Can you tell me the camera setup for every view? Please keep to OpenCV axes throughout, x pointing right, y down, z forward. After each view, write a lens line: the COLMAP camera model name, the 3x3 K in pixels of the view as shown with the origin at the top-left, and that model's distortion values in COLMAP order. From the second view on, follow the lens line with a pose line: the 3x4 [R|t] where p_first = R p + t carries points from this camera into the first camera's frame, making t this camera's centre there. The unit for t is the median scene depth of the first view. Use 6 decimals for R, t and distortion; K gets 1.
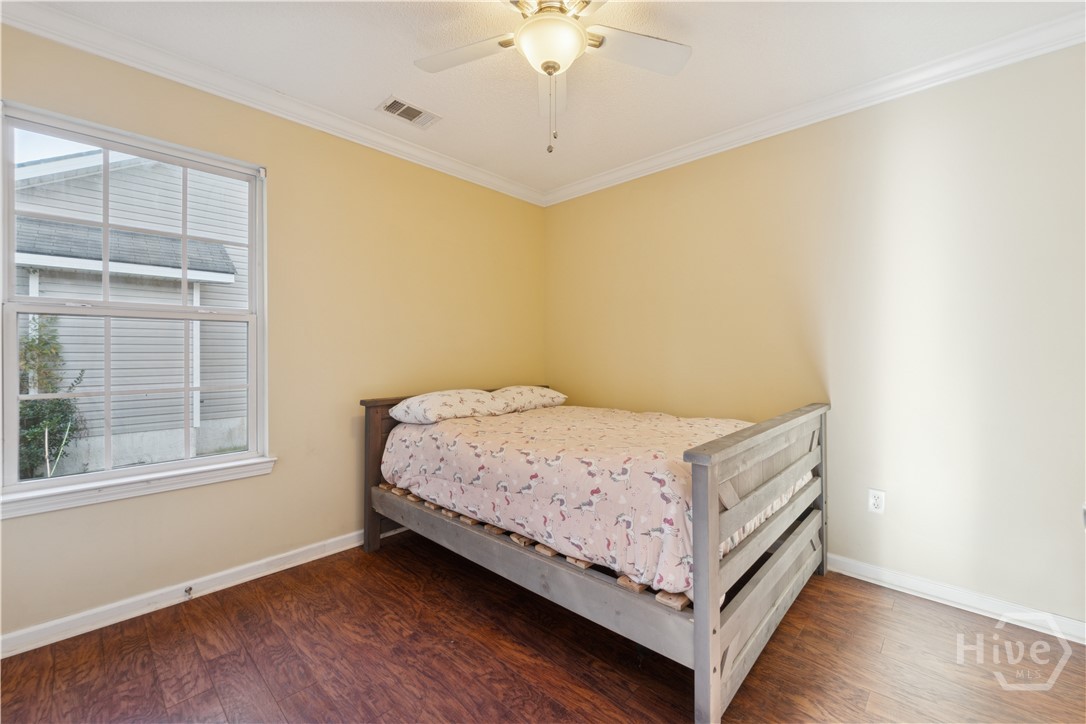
lens RADIAL K [[446.1, 0, 542.7], [0, 446.1, 353.0], [0, 0, 1]] dist [0.002615, -0.001932]
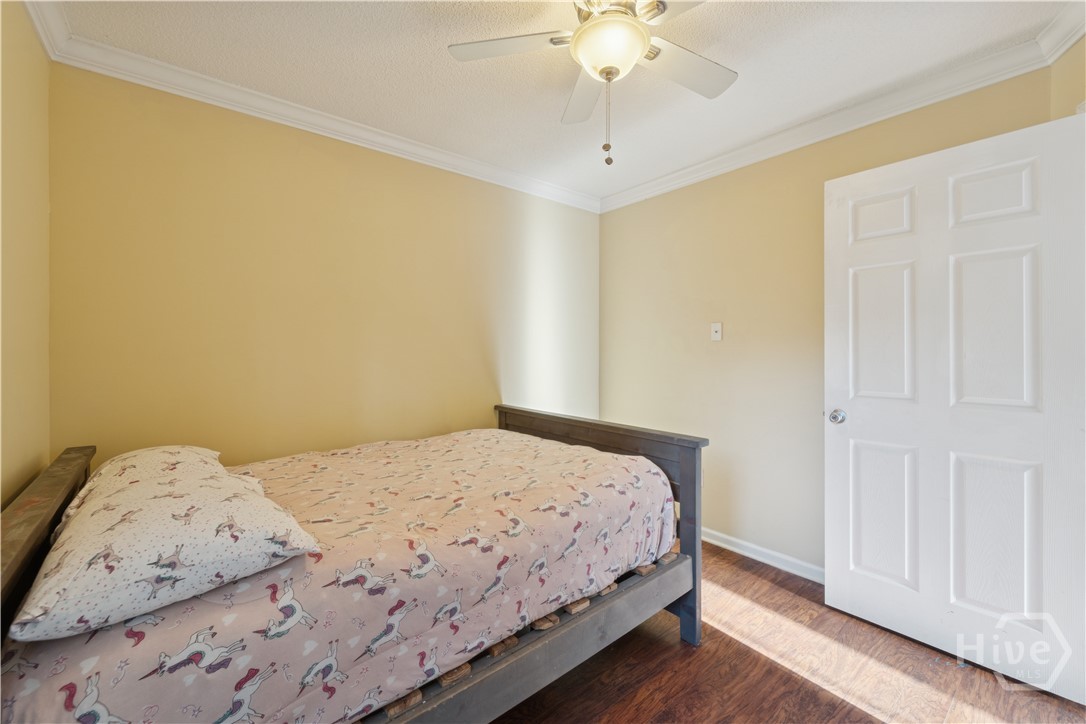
lens RADIAL K [[446.1, 0, 543.3], [0, 446.1, 357.8], [0, 0, 1]] dist [0.002615, -0.001932]
pose [[0.114785, -0.007114, 0.993365, -0.780050], [0.010645, 0.999926, 0.005931, -0.045348], [-0.993333, 0.009894, 0.114852, 0.865774]]
